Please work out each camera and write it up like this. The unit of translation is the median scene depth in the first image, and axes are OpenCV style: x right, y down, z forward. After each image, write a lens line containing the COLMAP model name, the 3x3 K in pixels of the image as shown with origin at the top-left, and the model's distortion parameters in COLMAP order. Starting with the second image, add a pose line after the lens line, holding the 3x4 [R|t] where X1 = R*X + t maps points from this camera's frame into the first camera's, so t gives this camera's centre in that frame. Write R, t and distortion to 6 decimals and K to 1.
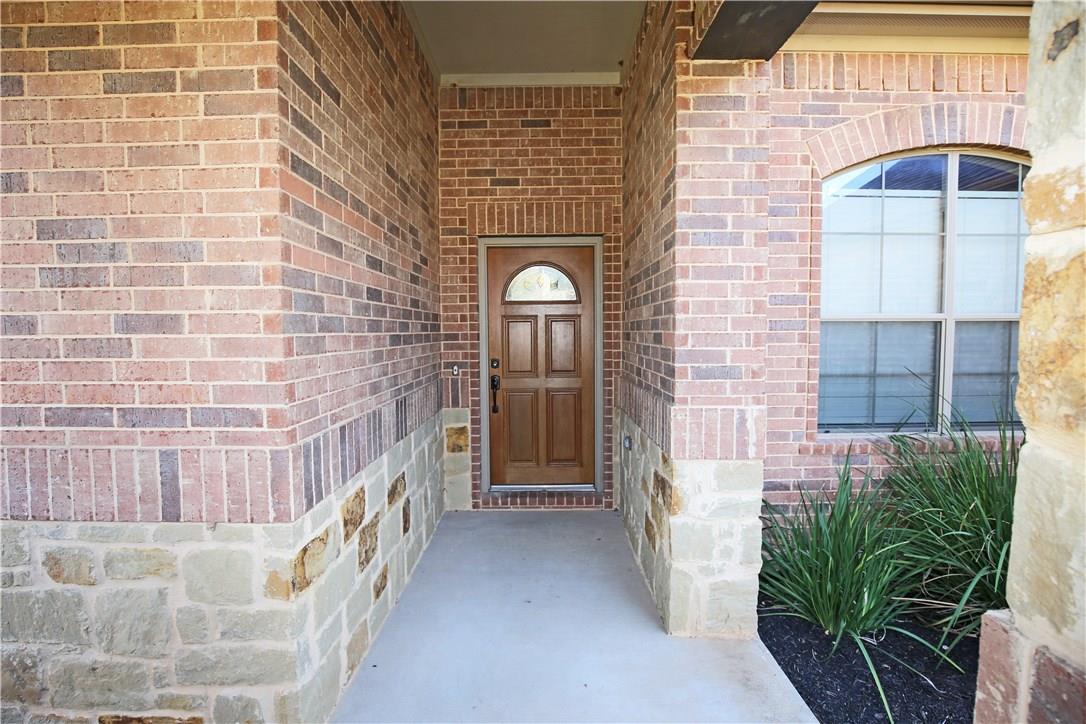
lens RADIAL K [[497.1, 0, 541.2], [0, 497.1, 361.8], [0, 0, 1]] dist [-0.028939, 0.000426]
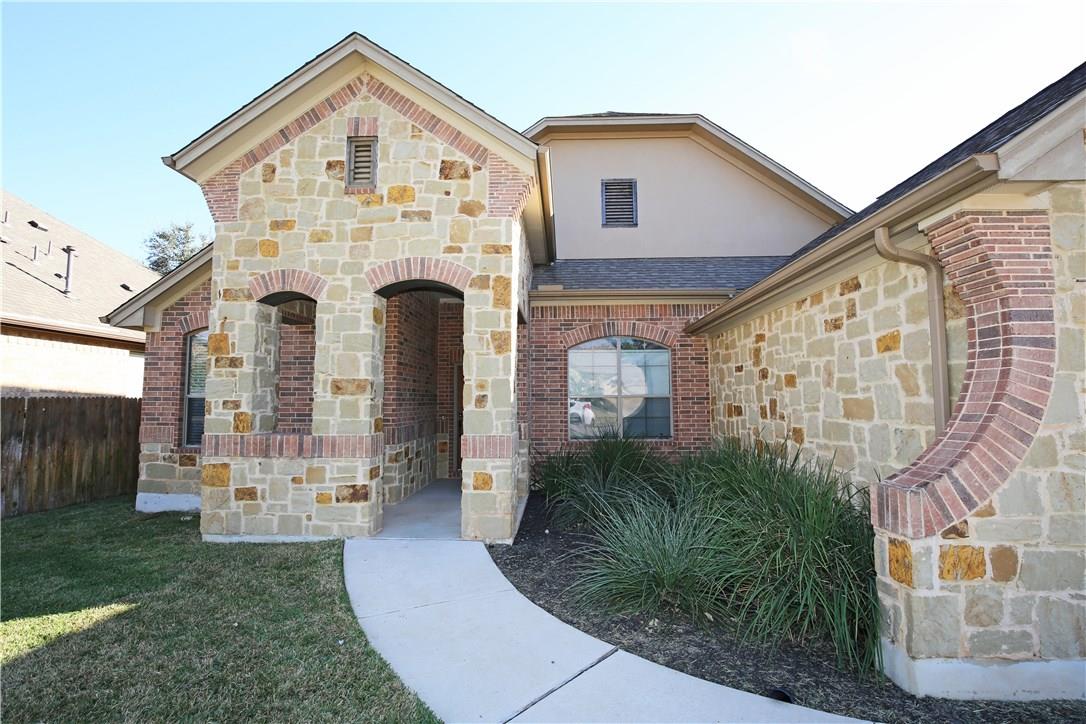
lens RADIAL K [[497.1, 0, 541.2], [0, 497.1, 361.8], [0, 0, 1]] dist [-0.028939, 0.000426]
pose [[0.999426, -0.001947, -0.033808, 0.521026], [-0.002794, 0.990201, -0.139620, 0.114047], [0.033749, 0.139635, 0.989628, -1.897655]]
